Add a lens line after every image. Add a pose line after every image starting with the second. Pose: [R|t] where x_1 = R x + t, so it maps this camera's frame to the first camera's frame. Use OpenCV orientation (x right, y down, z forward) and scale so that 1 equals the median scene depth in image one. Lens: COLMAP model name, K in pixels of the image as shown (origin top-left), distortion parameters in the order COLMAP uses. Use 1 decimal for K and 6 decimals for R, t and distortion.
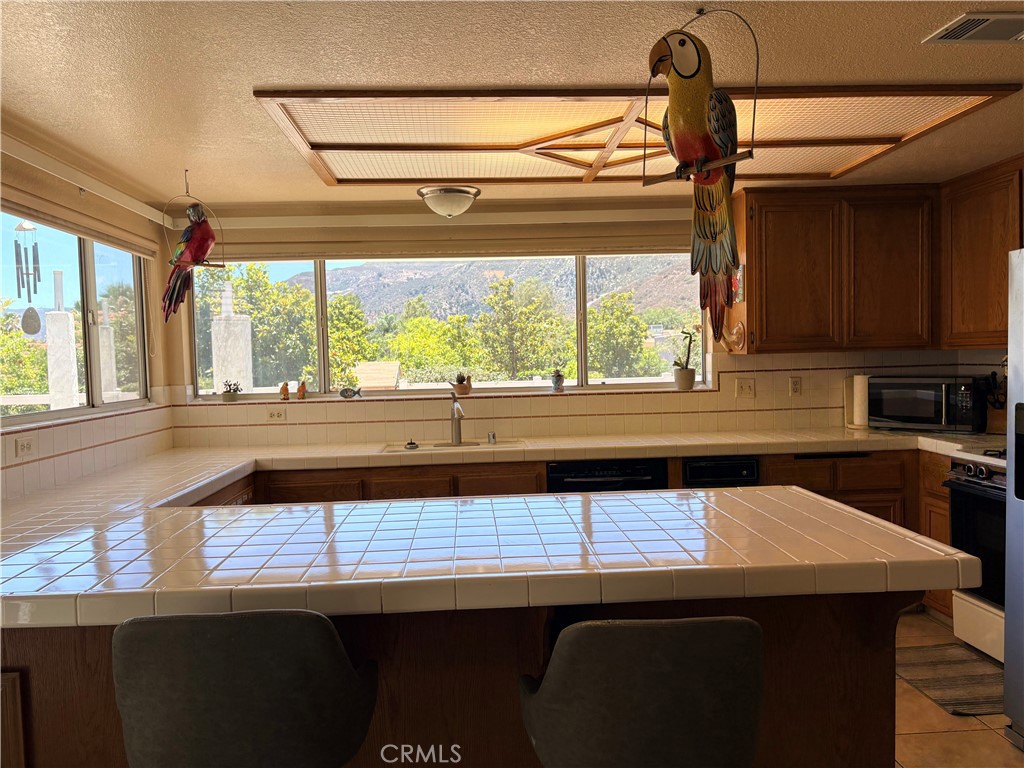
lens RADIAL K [[756.6, 0, 512.0], [0, 756.6, 384.0], [0, 0, 1]] dist [0.086854, -0.093065]
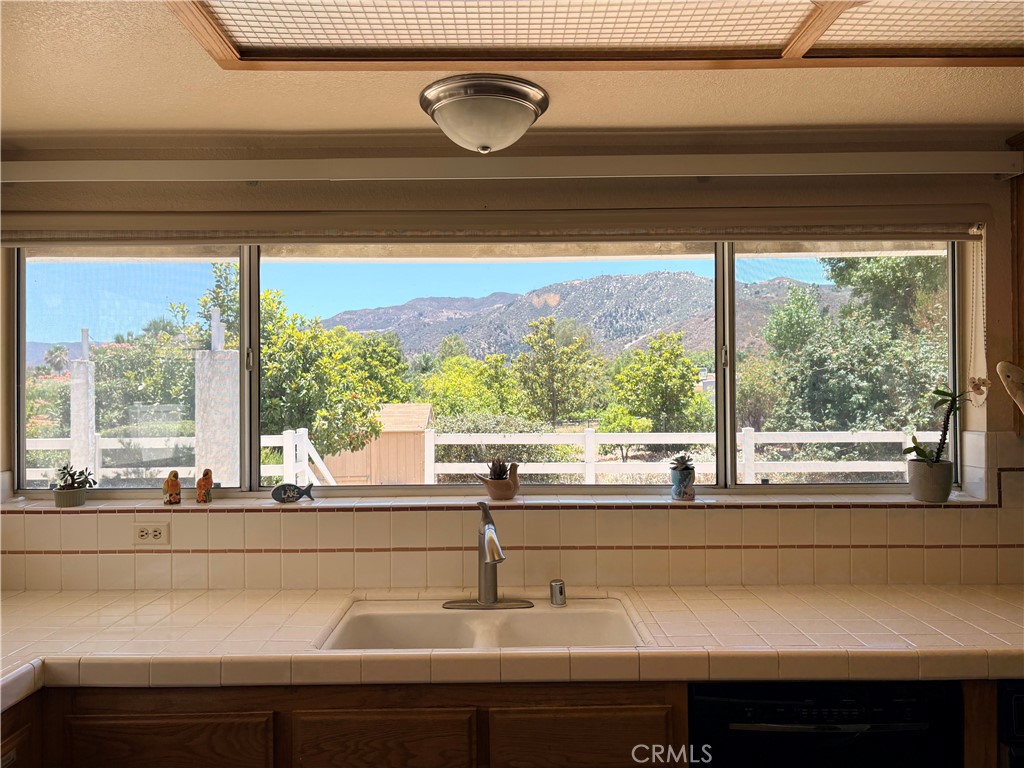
lens RADIAL K [[756.6, 0, 512.0], [0, 756.6, 384.0], [0, 0, 1]] dist [0.086854, -0.093065]
pose [[0.998639, 0.017484, -0.049143, -0.010024], [-0.020040, 0.998445, -0.052019, -0.011911], [0.048157, 0.052933, 0.997436, 0.139354]]
